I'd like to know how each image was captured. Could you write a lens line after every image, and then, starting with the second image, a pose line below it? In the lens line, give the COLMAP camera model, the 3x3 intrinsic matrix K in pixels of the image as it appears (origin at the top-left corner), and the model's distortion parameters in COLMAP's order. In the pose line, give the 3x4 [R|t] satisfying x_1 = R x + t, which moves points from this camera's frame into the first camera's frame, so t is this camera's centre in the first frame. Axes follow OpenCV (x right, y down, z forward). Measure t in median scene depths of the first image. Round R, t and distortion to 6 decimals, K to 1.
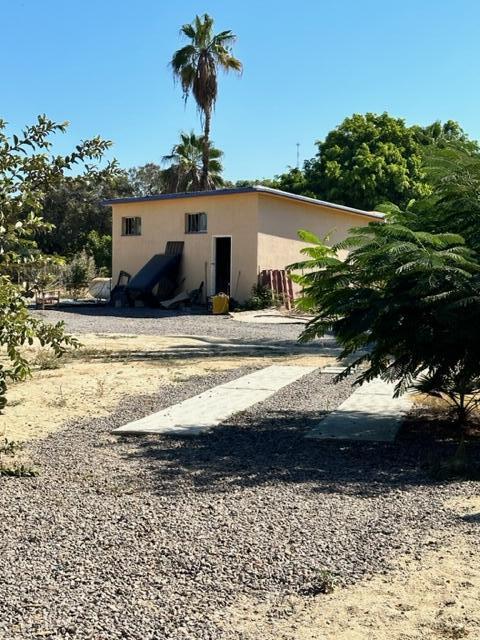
lens RADIAL K [[1151.0, 0, 238.3], [0, 1151.0, 319.3], [0, 0, 1]] dist [0.085538, 0.000000]
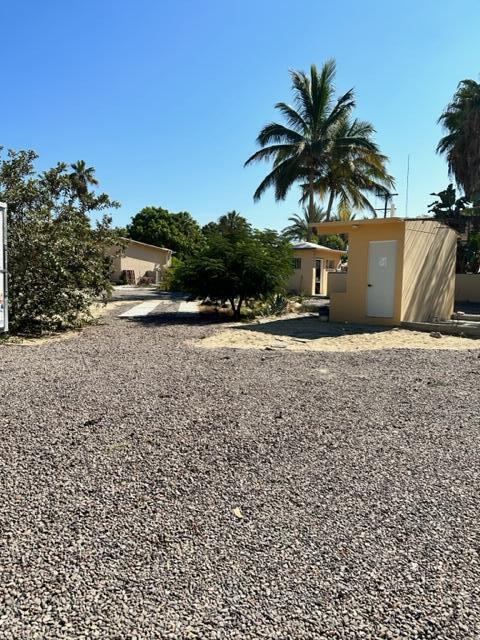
lens RADIAL K [[512.6, 0, 242.8], [0, 512.6, 322.2], [0, 0, 1]] dist [-0.004043, -0.001235]
pose [[0.952320, -0.013535, 0.304802, -0.041016], [-0.003196, 0.998518, 0.054327, 0.006038], [-0.305085, -0.052711, 0.950865, -0.101359]]
